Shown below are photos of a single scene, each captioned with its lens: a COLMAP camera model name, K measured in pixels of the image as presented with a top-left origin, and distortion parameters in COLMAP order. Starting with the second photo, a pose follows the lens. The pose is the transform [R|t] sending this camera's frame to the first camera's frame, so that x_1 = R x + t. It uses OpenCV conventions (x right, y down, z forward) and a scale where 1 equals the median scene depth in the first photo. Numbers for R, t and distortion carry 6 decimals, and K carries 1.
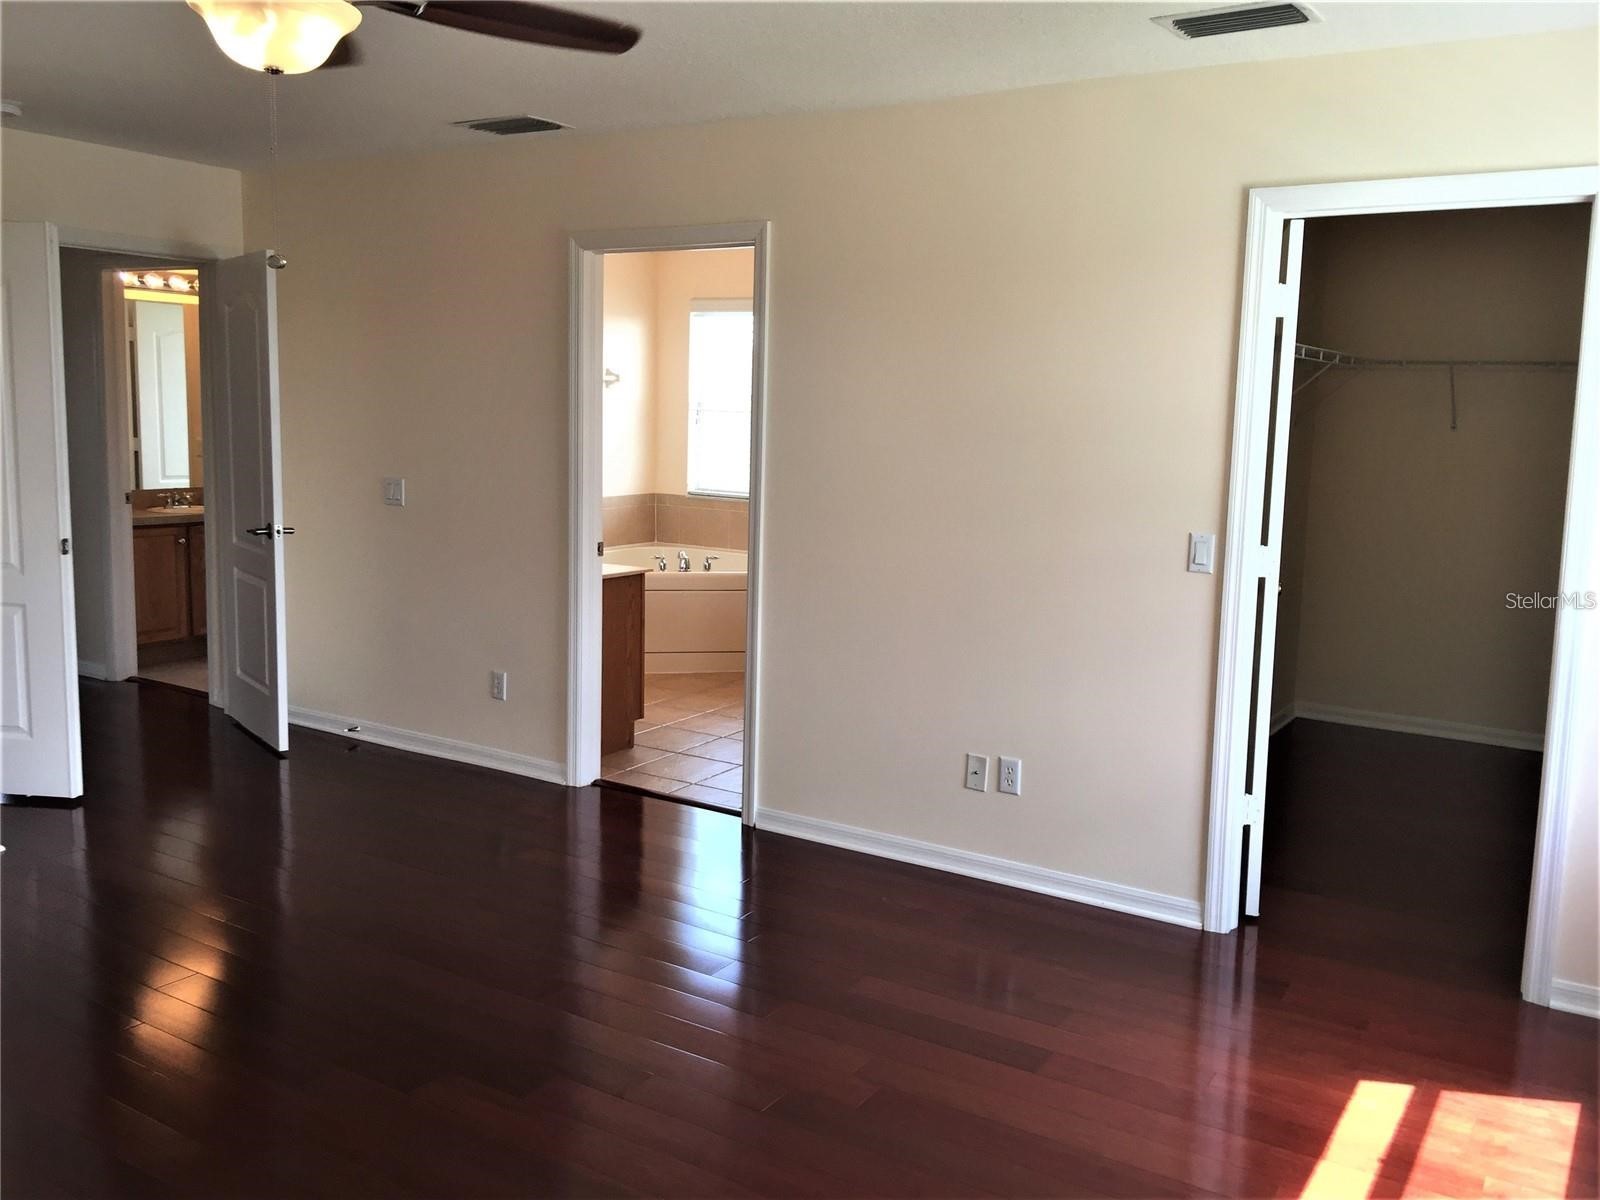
lens RADIAL K [[1363.7, 0, 795.4], [0, 1363.7, 594.3], [0, 0, 1]] dist [0.085462, -0.145229]
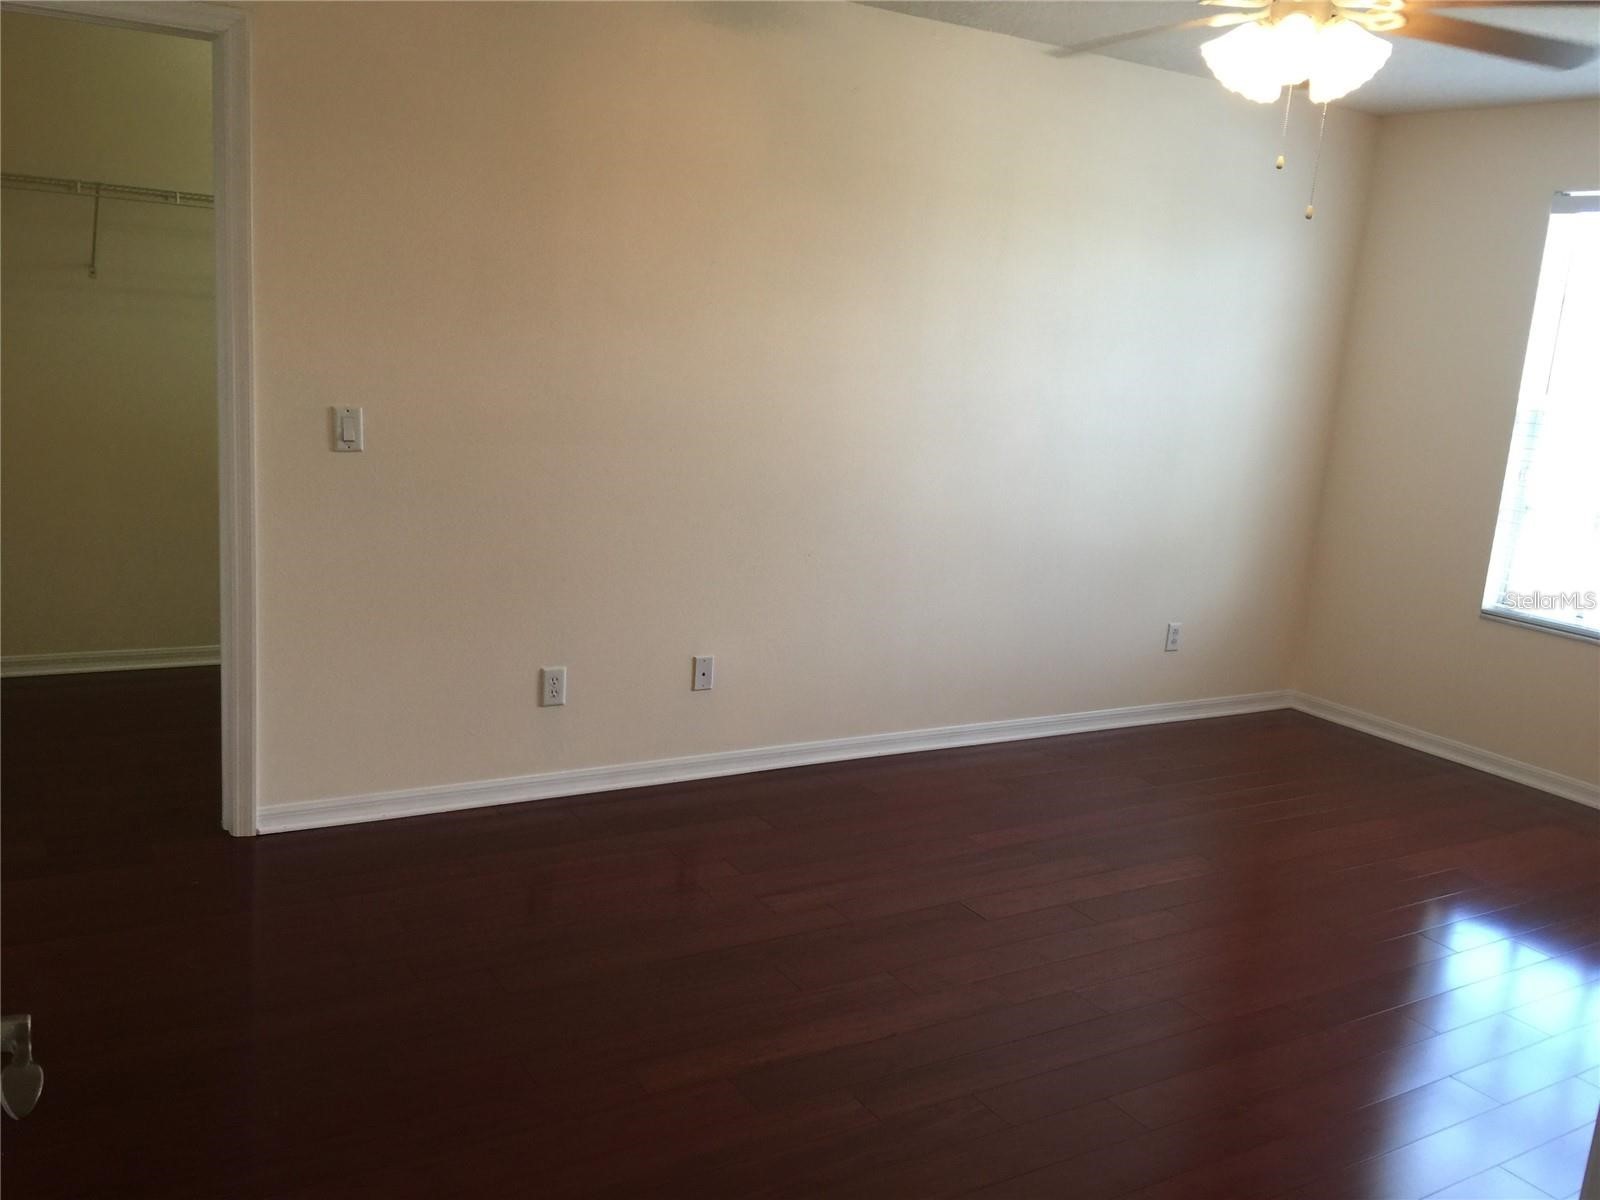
lens RADIAL K [[1363.7, 0, 795.4], [0, 1363.7, 594.3], [0, 0, 1]] dist [0.085462, -0.145229]
pose [[0.436298, -0.163419, 0.884838, -0.857939], [0.067400, 0.986542, 0.148968, -0.089378], [-0.897274, -0.005356, 0.441441, 0.593749]]
